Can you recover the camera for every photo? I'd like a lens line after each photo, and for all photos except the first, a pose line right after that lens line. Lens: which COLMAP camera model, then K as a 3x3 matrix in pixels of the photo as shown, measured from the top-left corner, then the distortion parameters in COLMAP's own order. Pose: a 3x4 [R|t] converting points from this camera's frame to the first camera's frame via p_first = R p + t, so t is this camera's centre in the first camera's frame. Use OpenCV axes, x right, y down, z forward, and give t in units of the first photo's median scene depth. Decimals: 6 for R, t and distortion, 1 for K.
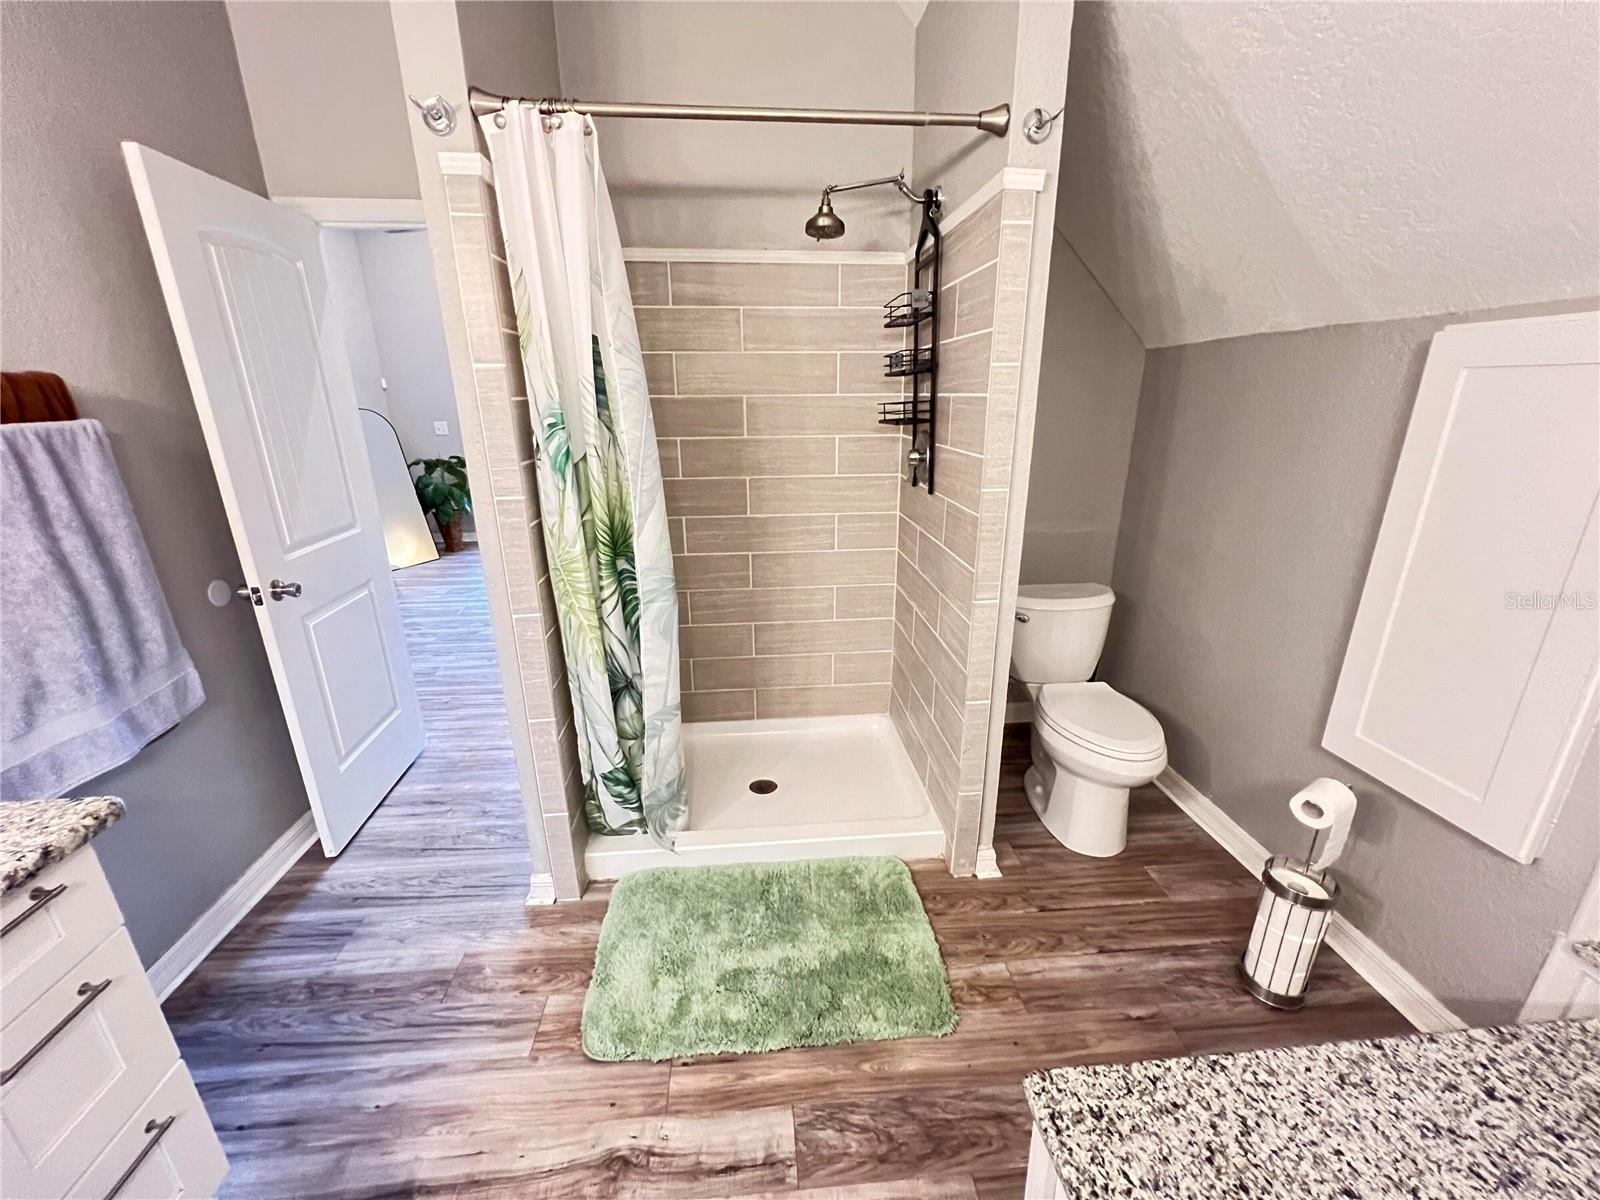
lens RADIAL K [[642.1, 0, 794.4], [0, 642.1, 600.3], [0, 0, 1]] dist [-0.001855, 0.000350]
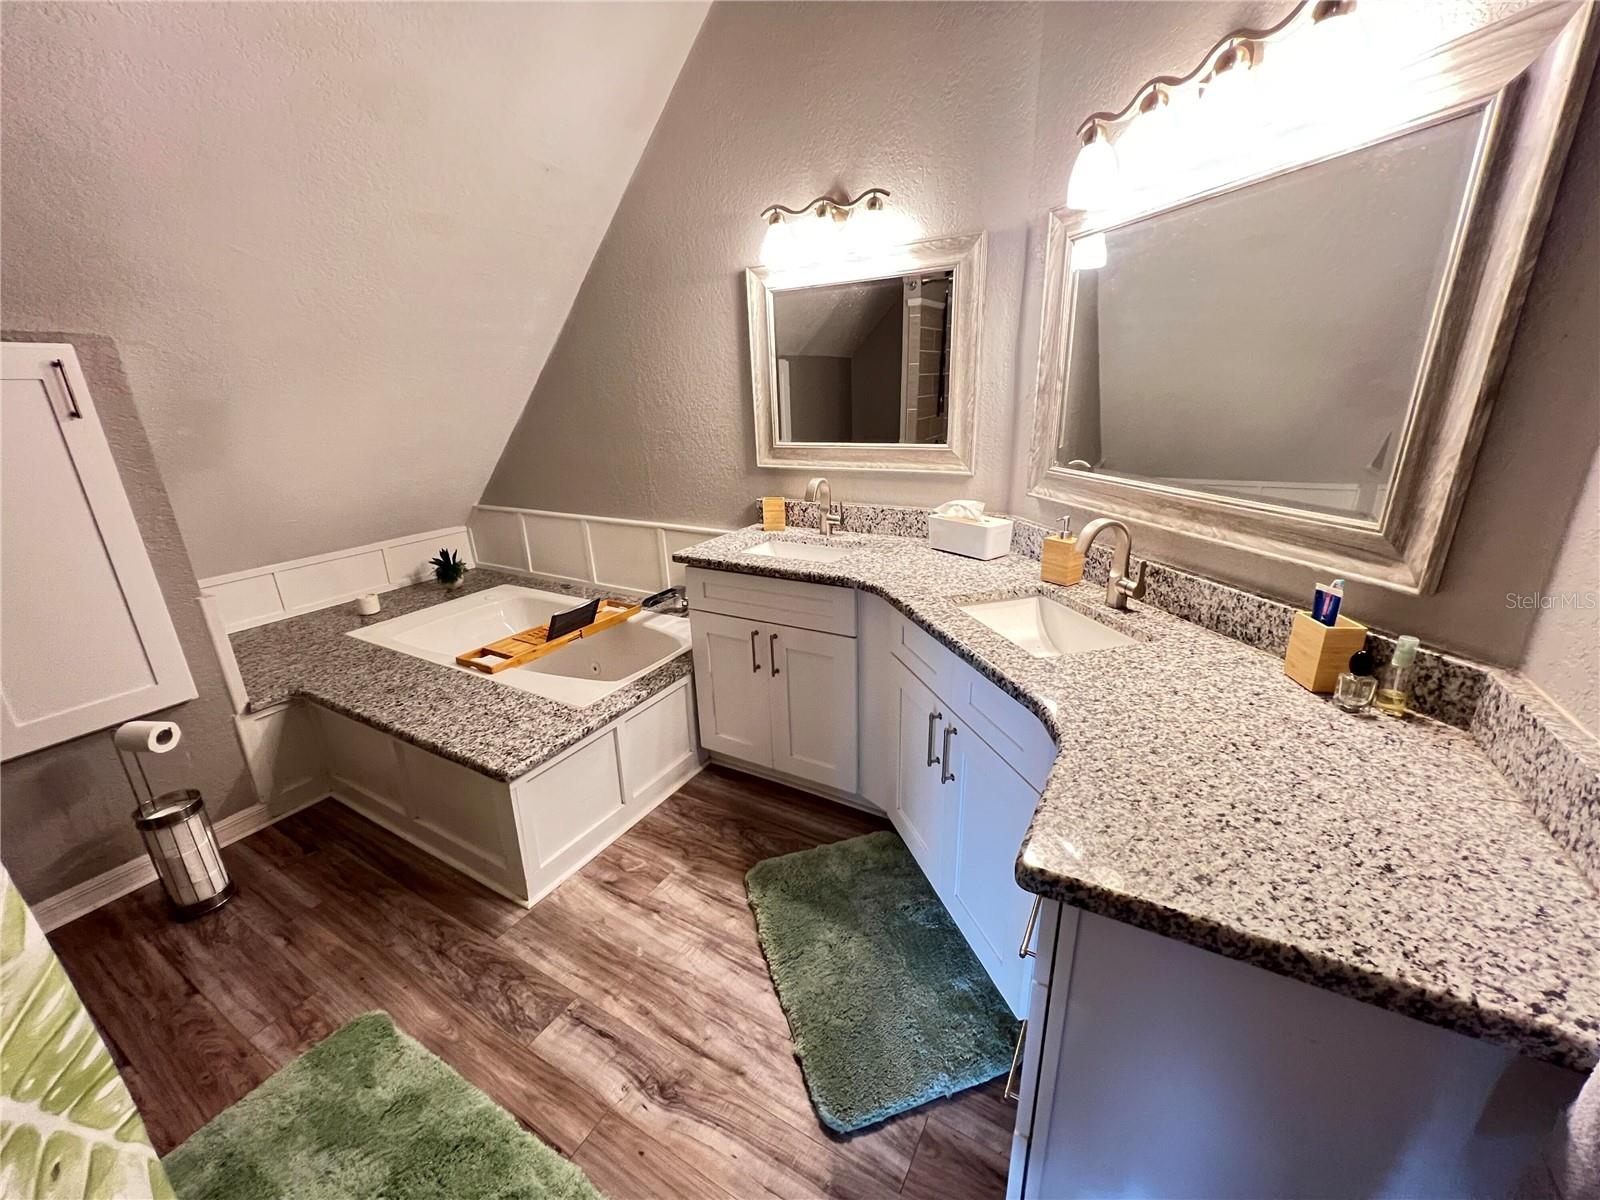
lens RADIAL K [[642.1, 0, 799.7], [0, 642.1, 601.3], [0, 0, 1]] dist [-0.001855, 0.000350]
pose [[-0.818706, -0.150119, 0.554242, -0.678818], [0.212860, 0.817109, 0.535746, -0.232910], [-0.533302, 0.556595, -0.637018, 0.813589]]
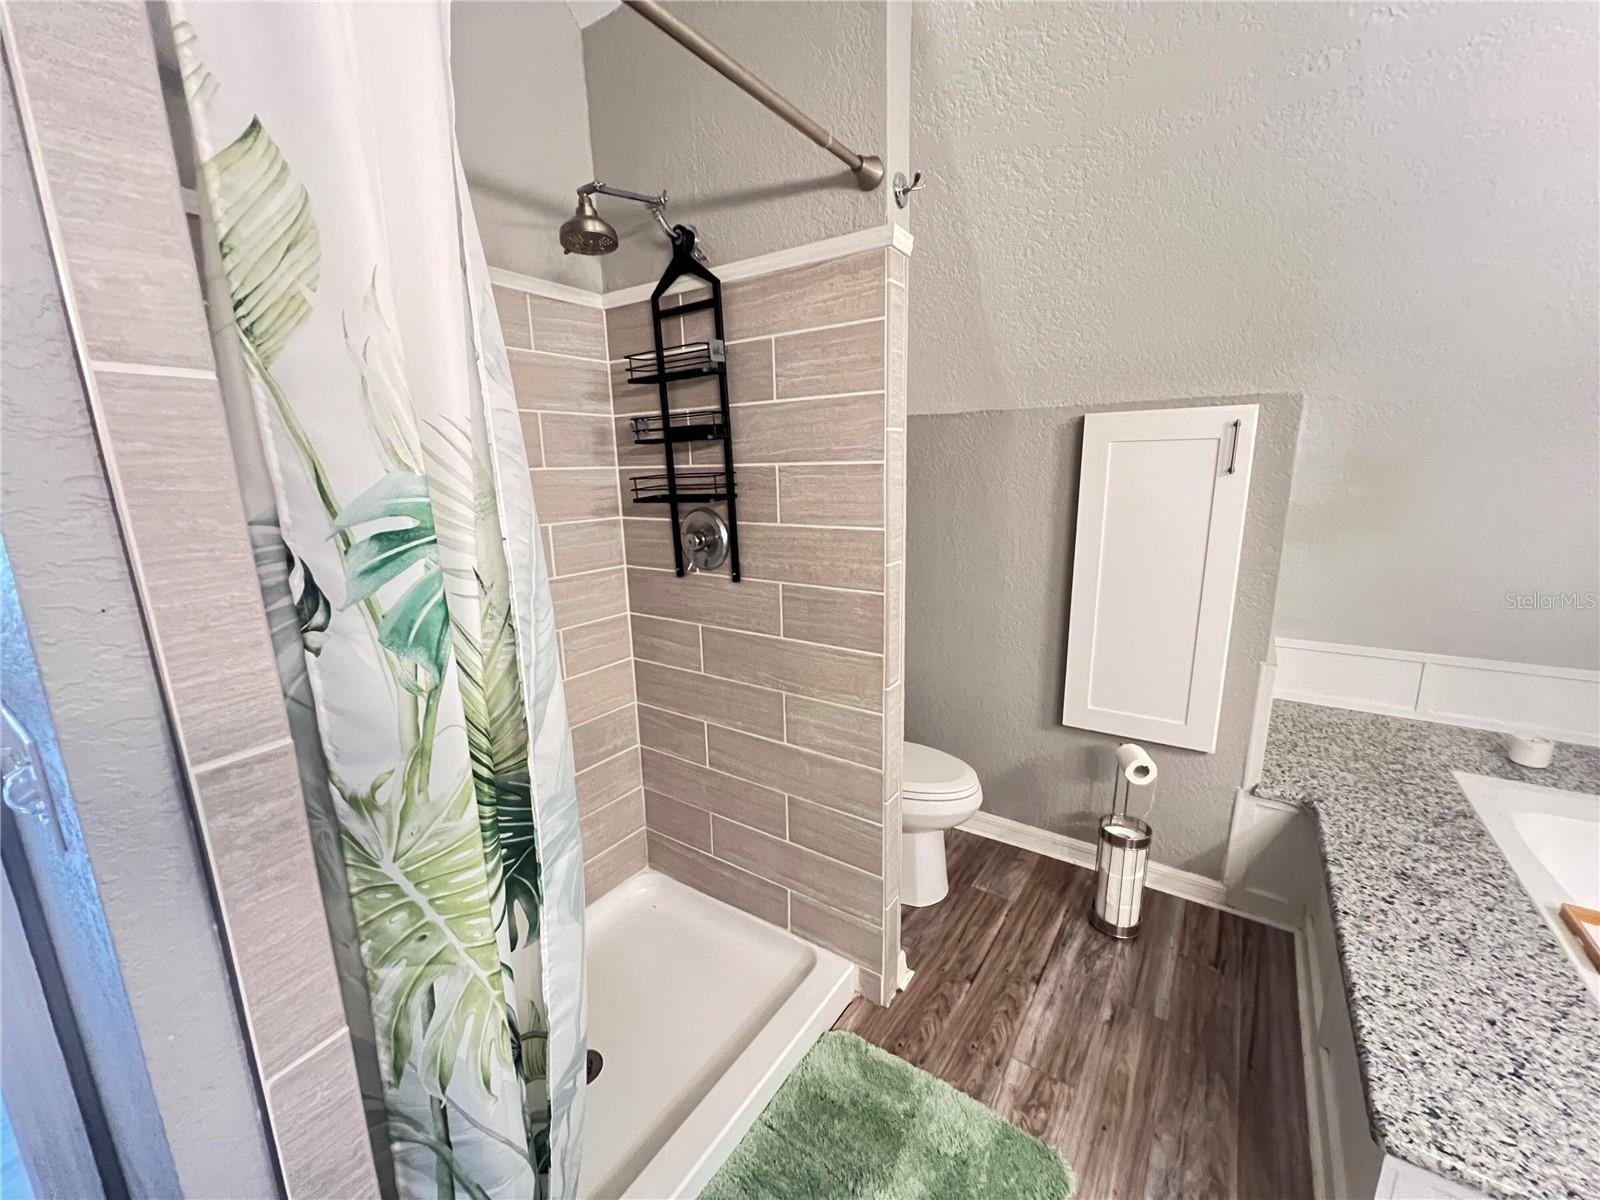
lens RADIAL K [[642.1, 0, 798.5], [0, 642.1, 603.4], [0, 0, 1]] dist [-0.001855, 0.000350]
pose [[0.631941, -0.167406, 0.756720, -0.451392], [0.252179, 0.967674, 0.003479, -0.147760], [-0.732841, 0.188631, 0.653730, 0.491902]]
